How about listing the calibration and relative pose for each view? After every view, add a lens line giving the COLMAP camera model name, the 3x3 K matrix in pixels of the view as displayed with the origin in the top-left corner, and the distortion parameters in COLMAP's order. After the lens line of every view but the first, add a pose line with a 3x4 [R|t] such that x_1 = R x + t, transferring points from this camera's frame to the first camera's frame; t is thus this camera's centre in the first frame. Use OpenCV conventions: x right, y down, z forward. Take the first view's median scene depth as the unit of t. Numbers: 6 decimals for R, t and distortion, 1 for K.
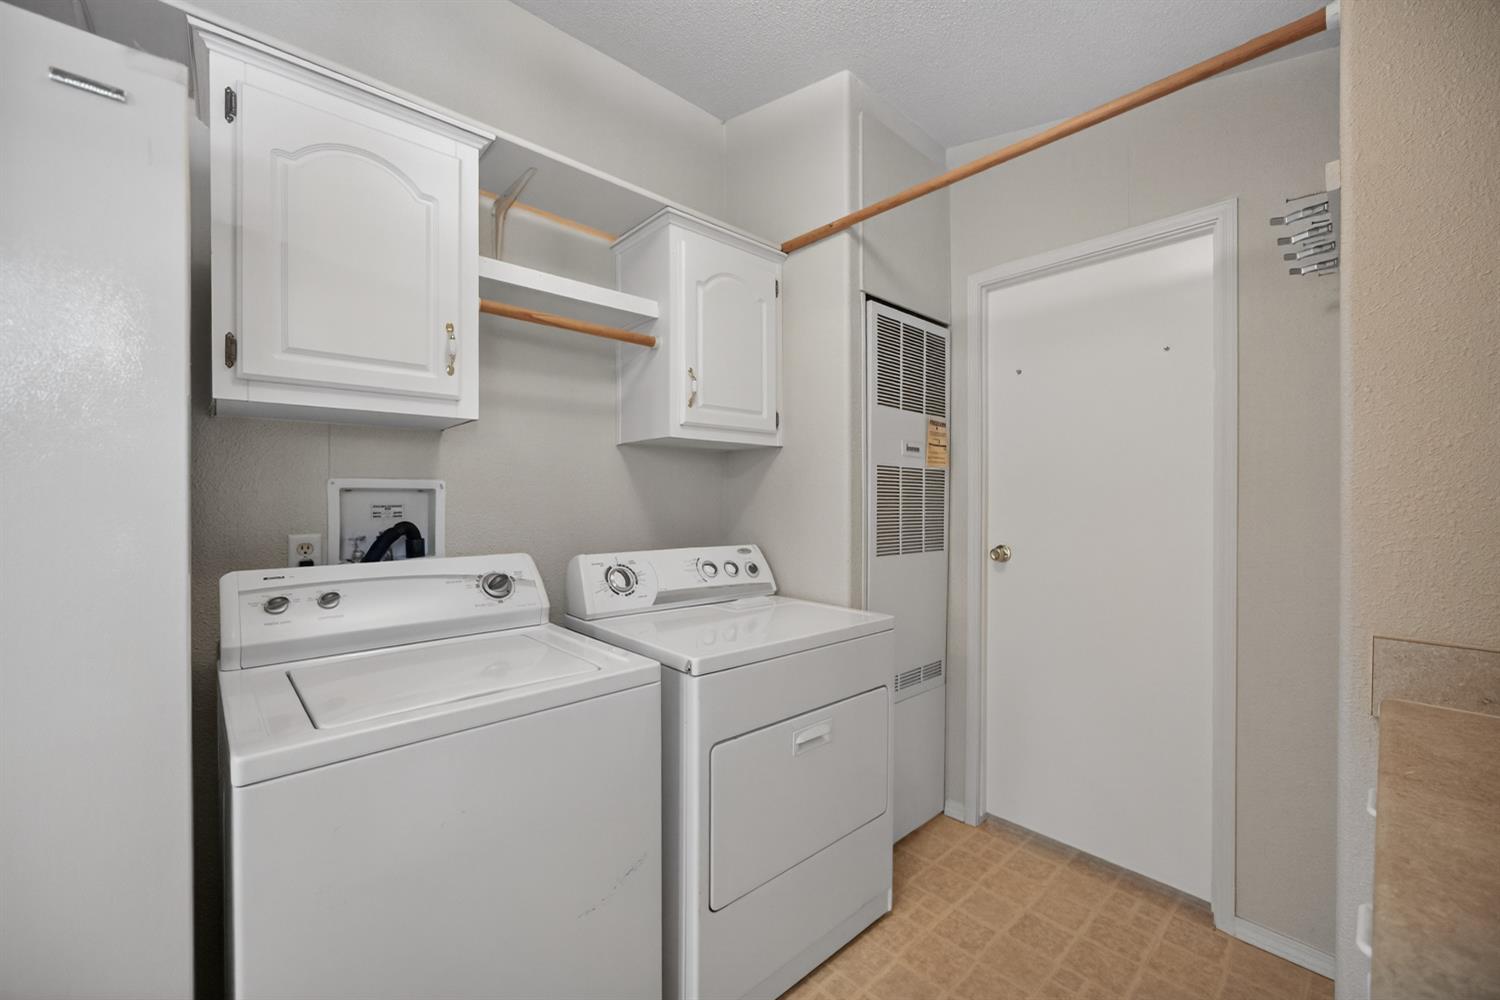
lens RADIAL K [[590.1, 0, 724.4], [0, 590.1, 503.3], [0, 0, 1]] dist [-0.003816, 0.000552]
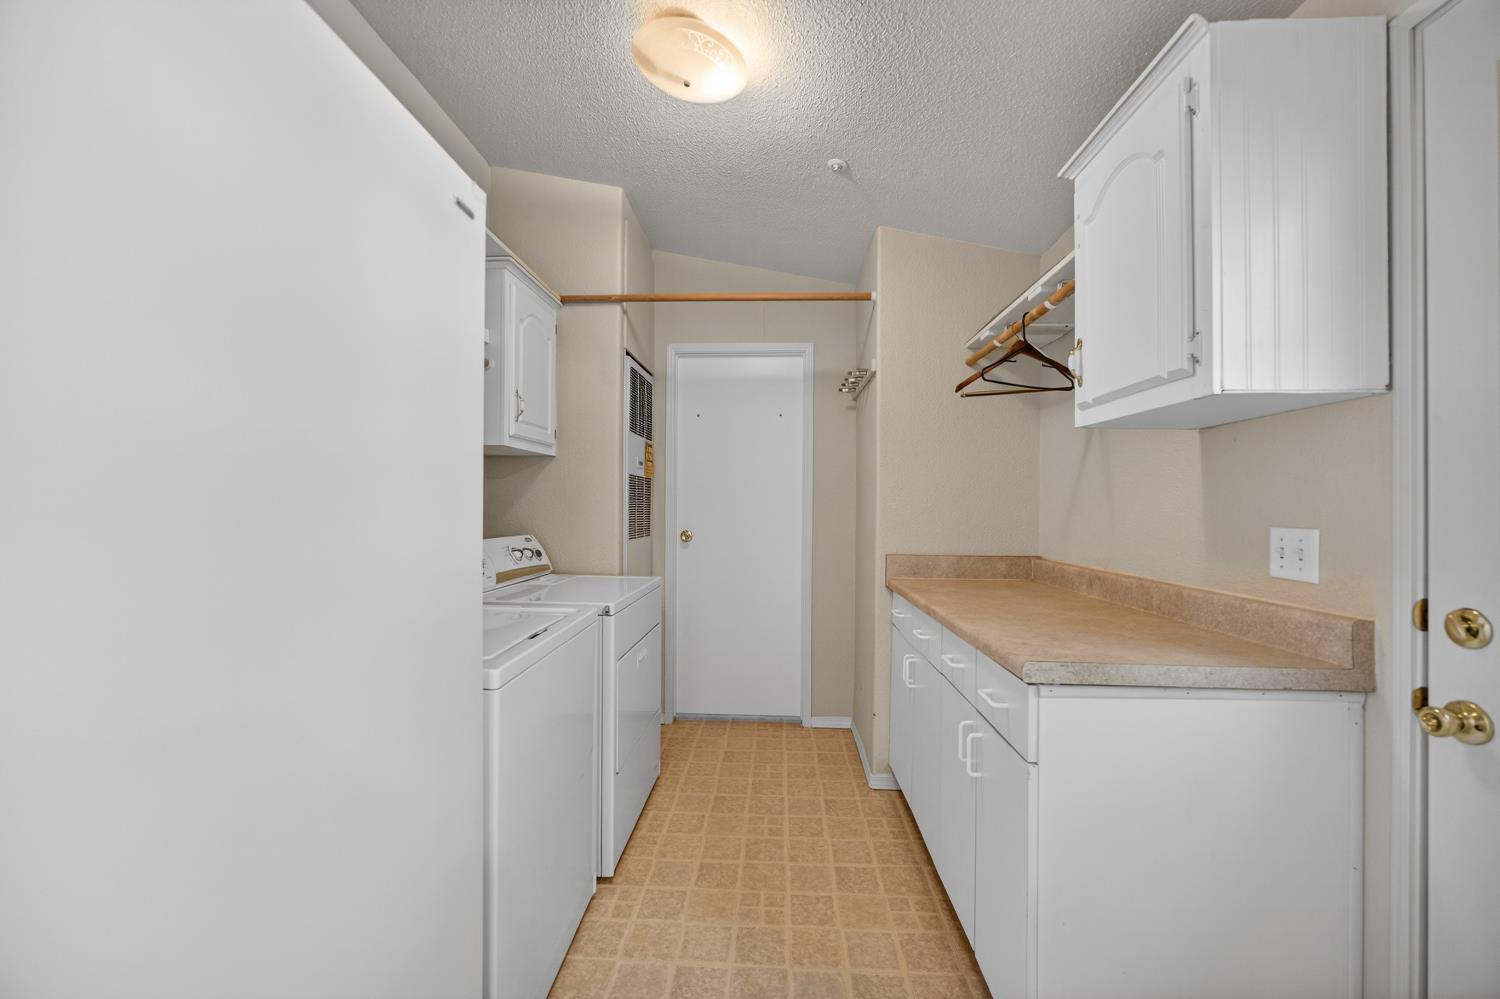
lens RADIAL K [[590.1, 0, 724.4], [0, 590.1, 502.8], [0, 0, 1]] dist [-0.003816, 0.000552]
pose [[0.734668, 0.003681, 0.678417, -0.536209], [-0.002618, 0.999993, -0.002591, 0.007192], [-0.678422, 0.000127, 0.734672, -0.181262]]
